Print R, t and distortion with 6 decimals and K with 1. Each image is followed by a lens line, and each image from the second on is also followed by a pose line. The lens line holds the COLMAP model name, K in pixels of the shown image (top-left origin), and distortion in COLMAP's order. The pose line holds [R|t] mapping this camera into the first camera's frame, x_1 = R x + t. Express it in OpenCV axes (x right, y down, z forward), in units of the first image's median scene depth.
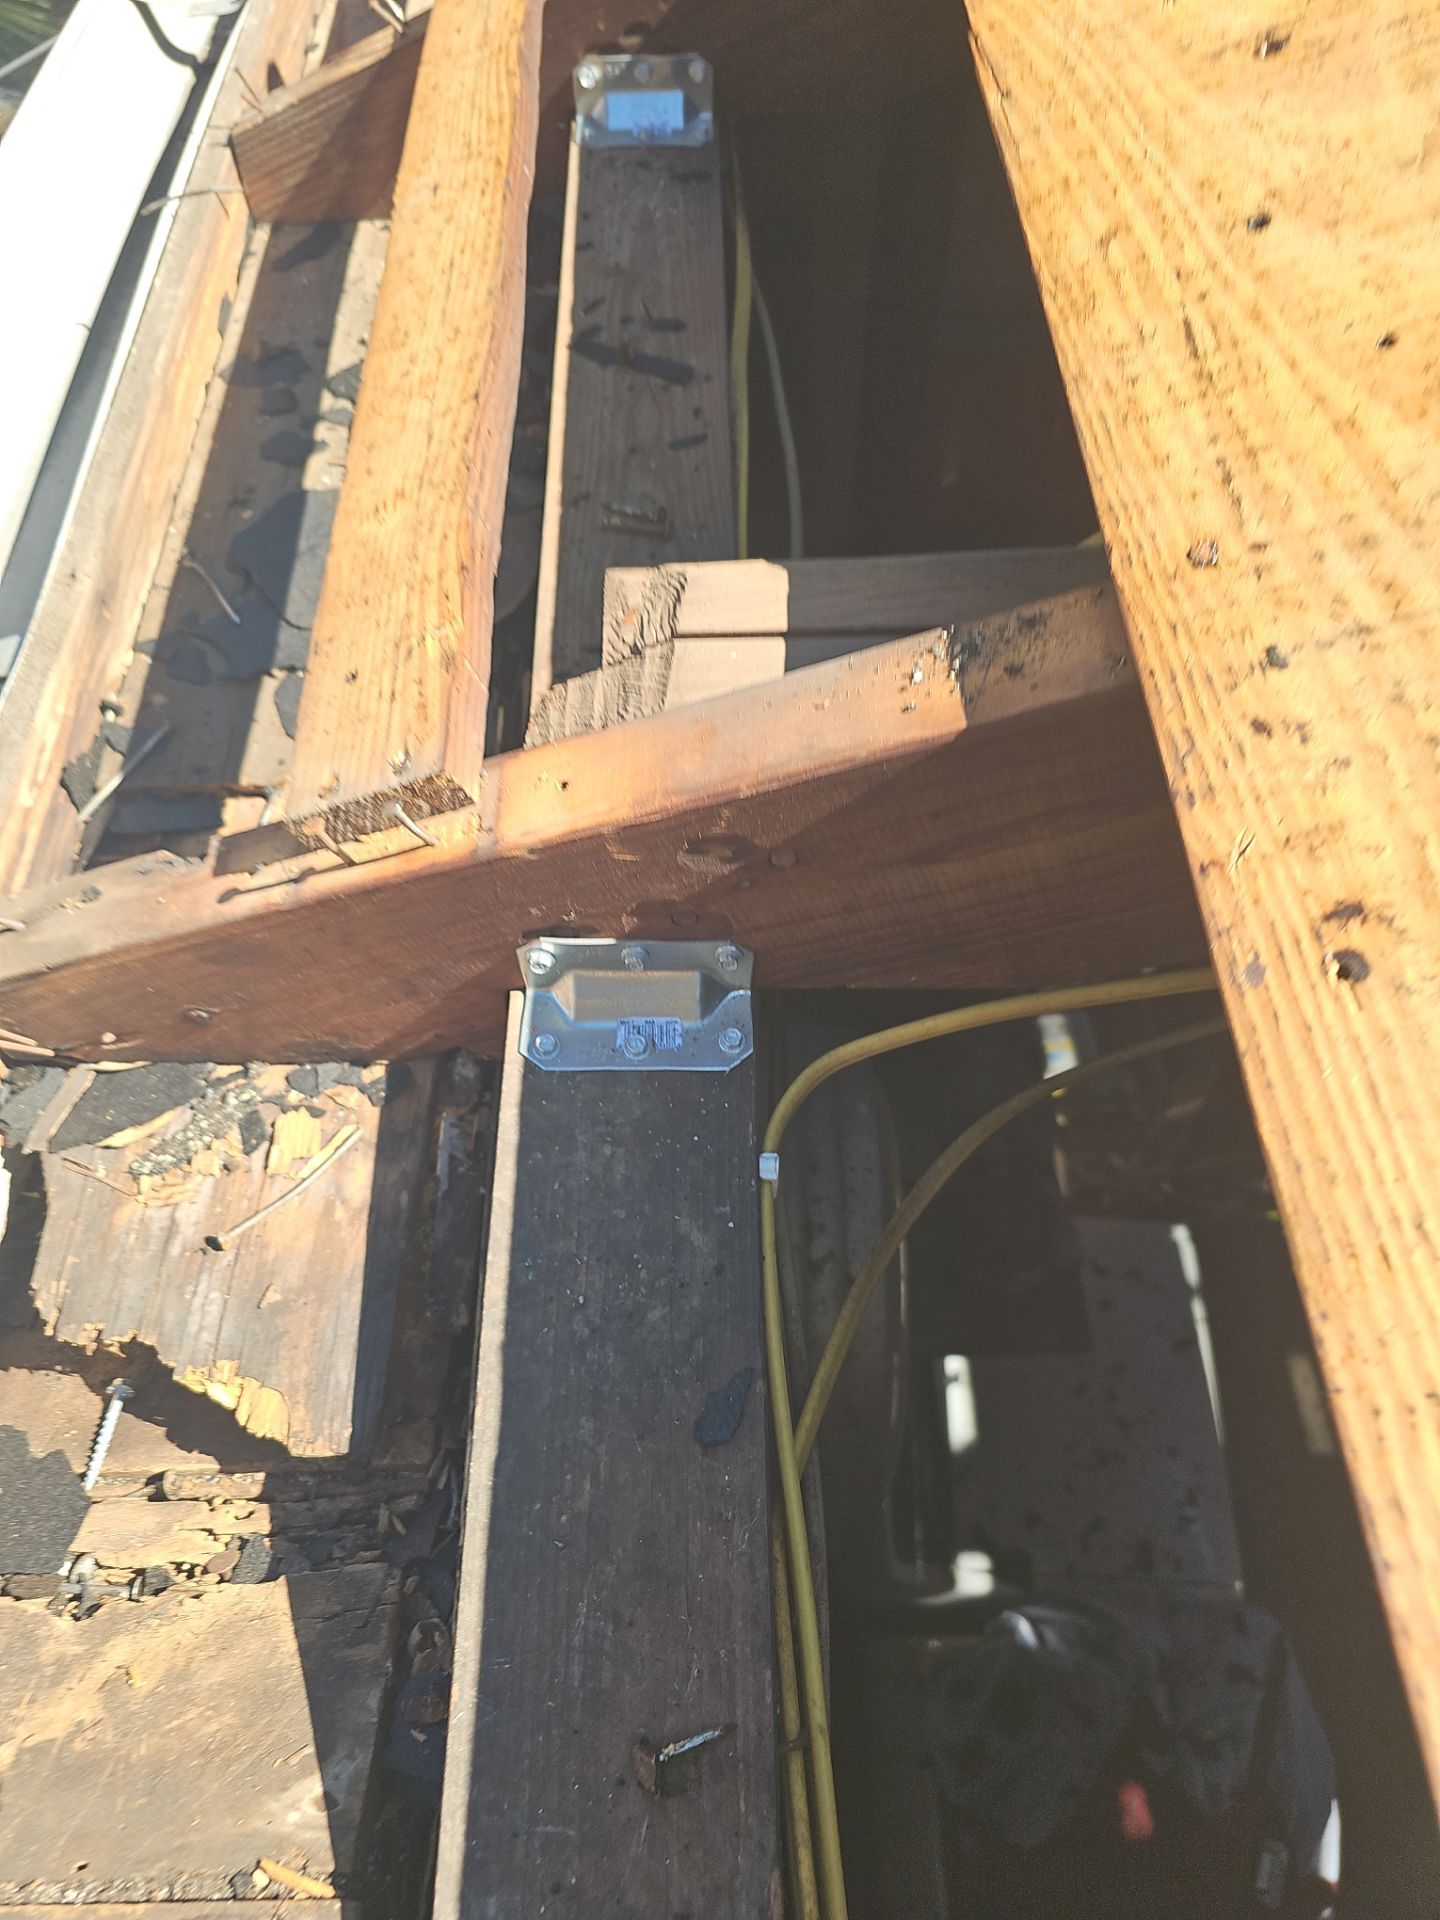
lens RADIAL K [[1149.3, 0, 714.6], [0, 1149.3, 961.6], [0, 0, 1]] dist [0.002692, -0.006110]
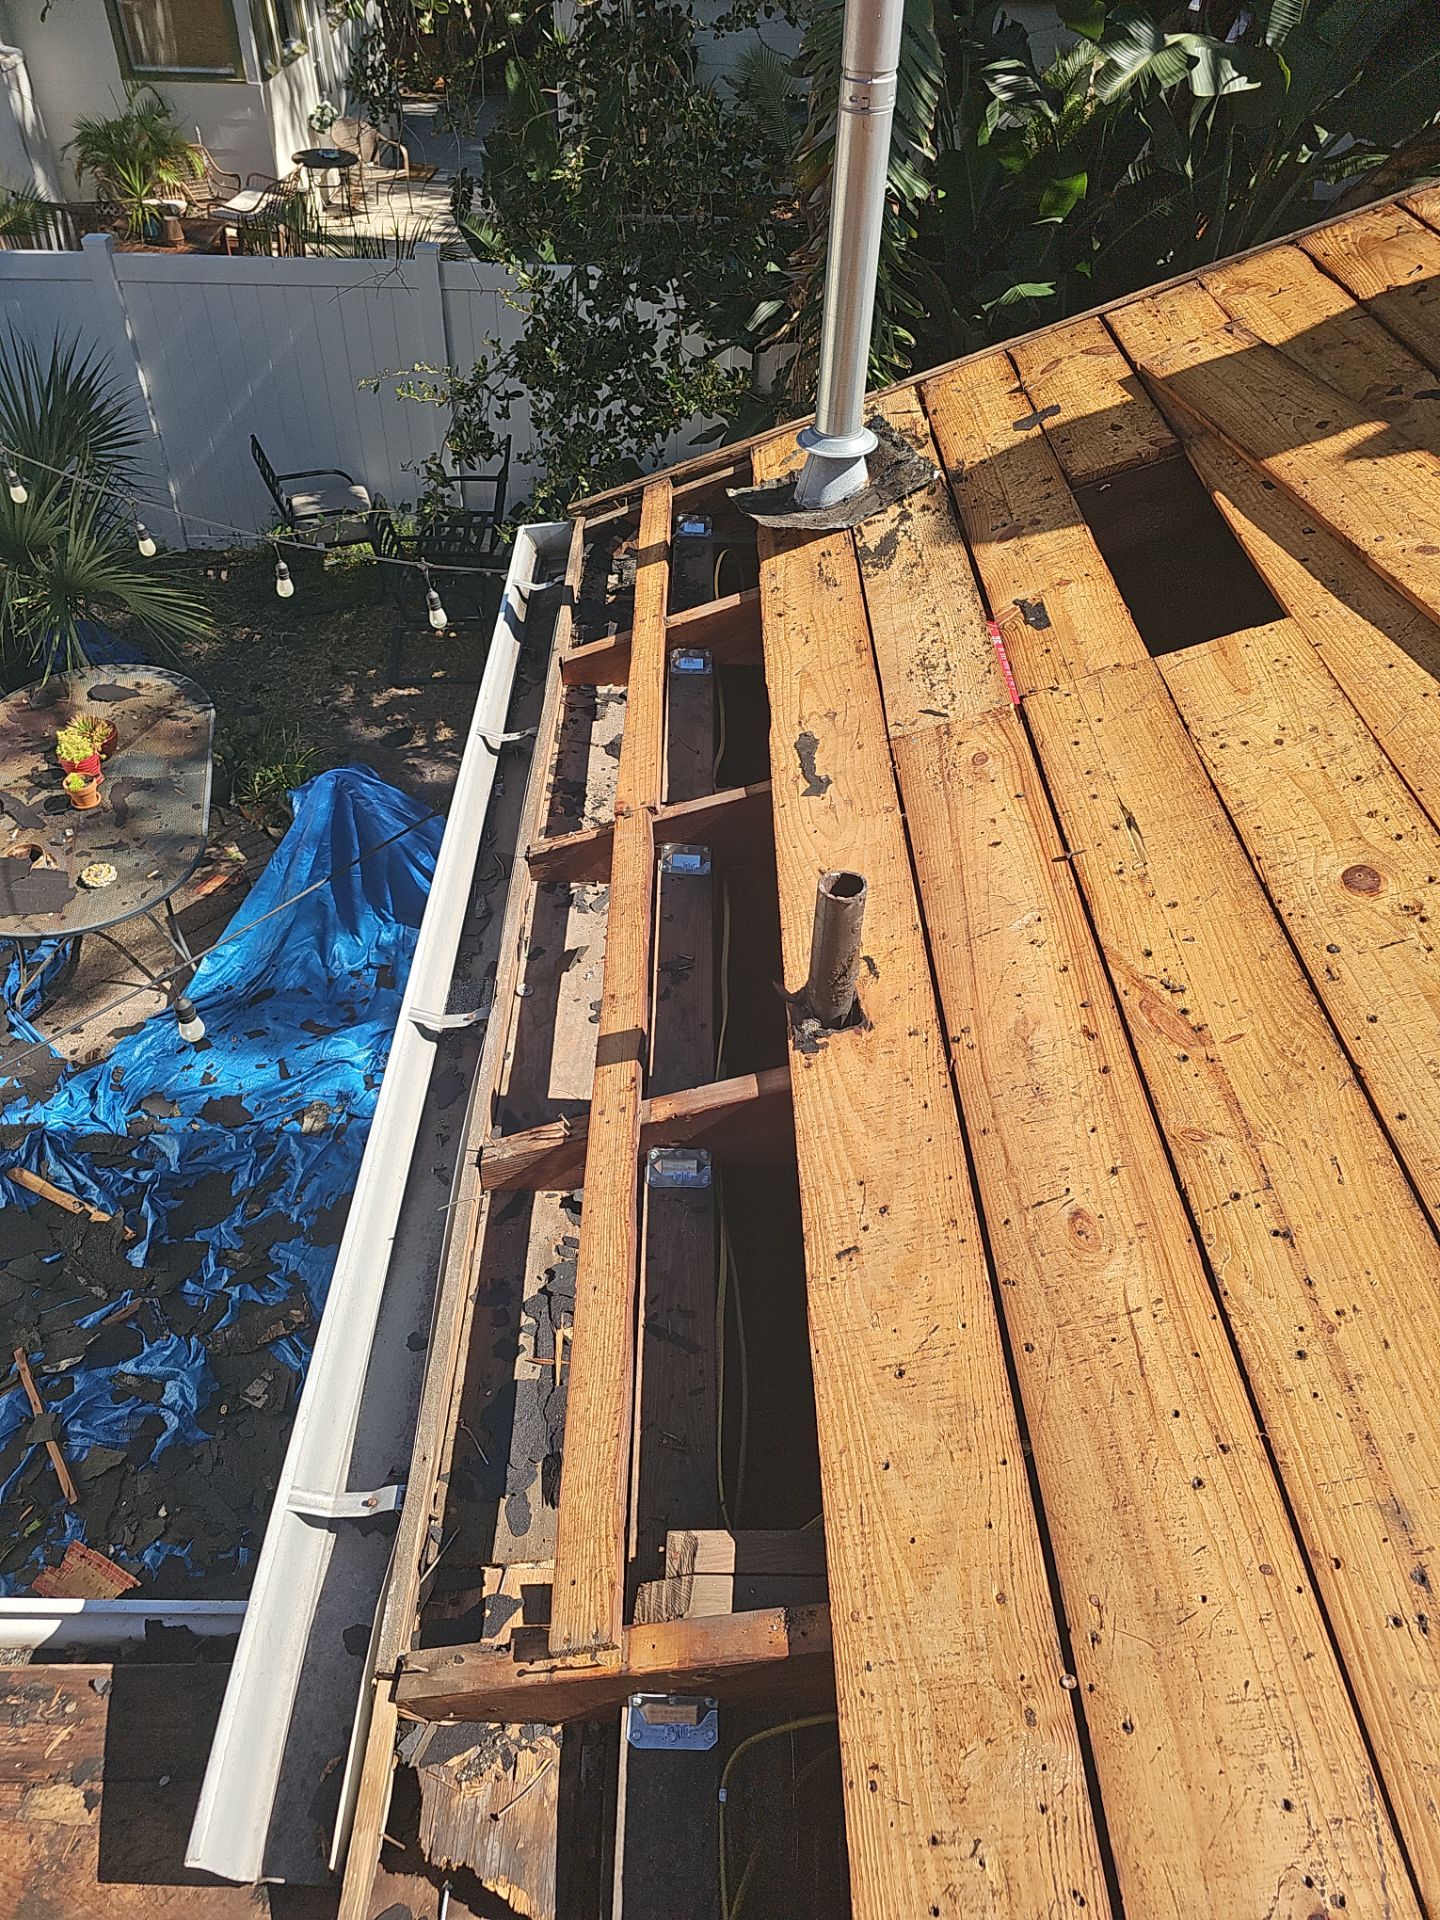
lens RADIAL K [[1149.3, 0, 714.6], [0, 1149.3, 961.6], [0, 0, 1]] dist [0.002692, -0.006110]
pose [[0.999285, 0.033555, 0.017419, -0.074192], [-0.027813, 0.964539, -0.262472, -0.898238], [-0.025608, 0.261800, 0.964782, -1.877045]]
